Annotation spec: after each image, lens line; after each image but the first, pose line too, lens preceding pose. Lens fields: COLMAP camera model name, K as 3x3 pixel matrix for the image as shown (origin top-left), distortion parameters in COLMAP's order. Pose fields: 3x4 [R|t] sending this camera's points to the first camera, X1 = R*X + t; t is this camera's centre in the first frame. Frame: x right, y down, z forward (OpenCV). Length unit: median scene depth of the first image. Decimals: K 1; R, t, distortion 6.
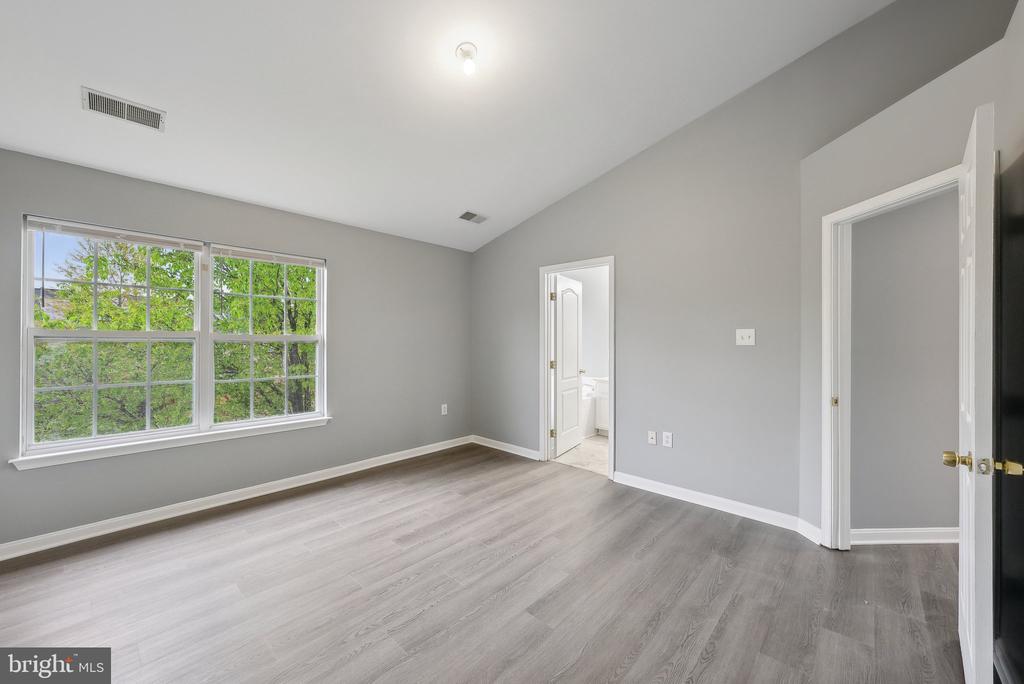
lens RADIAL K [[374.6, 0, 510.1], [0, 374.6, 342.6], [0, 0, 1]] dist [-0.000605, -0.002184]
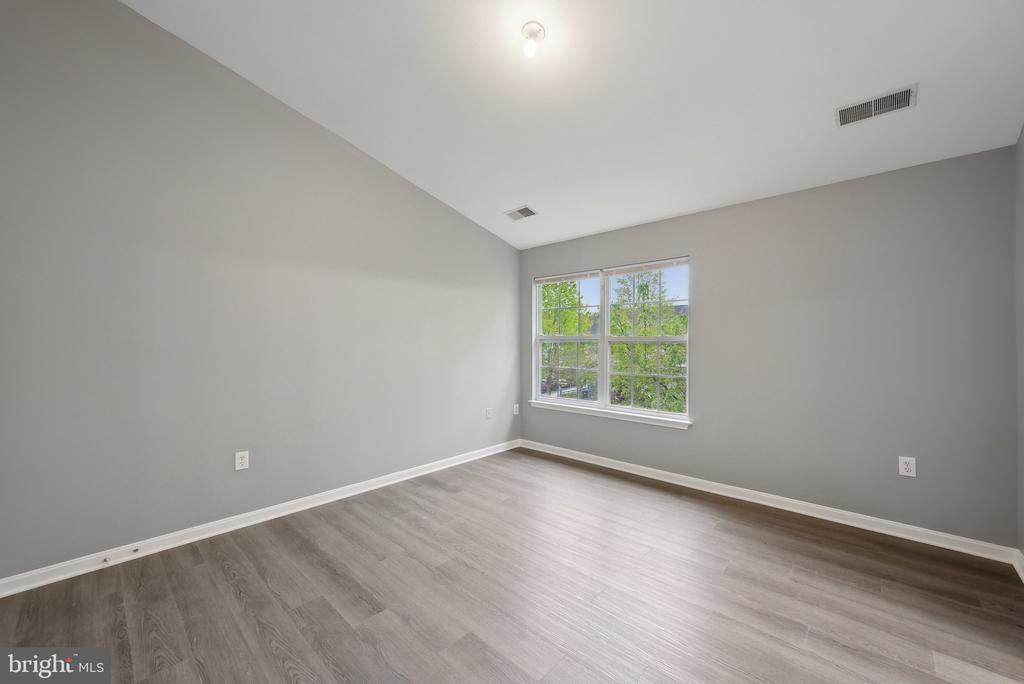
lens RADIAL K [[397.5, 0, 513.4], [0, 397.5, 337.8], [0, 0, 1]] dist [-0.004025, -0.000103]
pose [[0.020418, -0.010263, -0.999739, 0.575524], [-0.004140, 0.999938, -0.010350, -0.000640], [0.999783, 0.004350, 0.020374, 0.606142]]
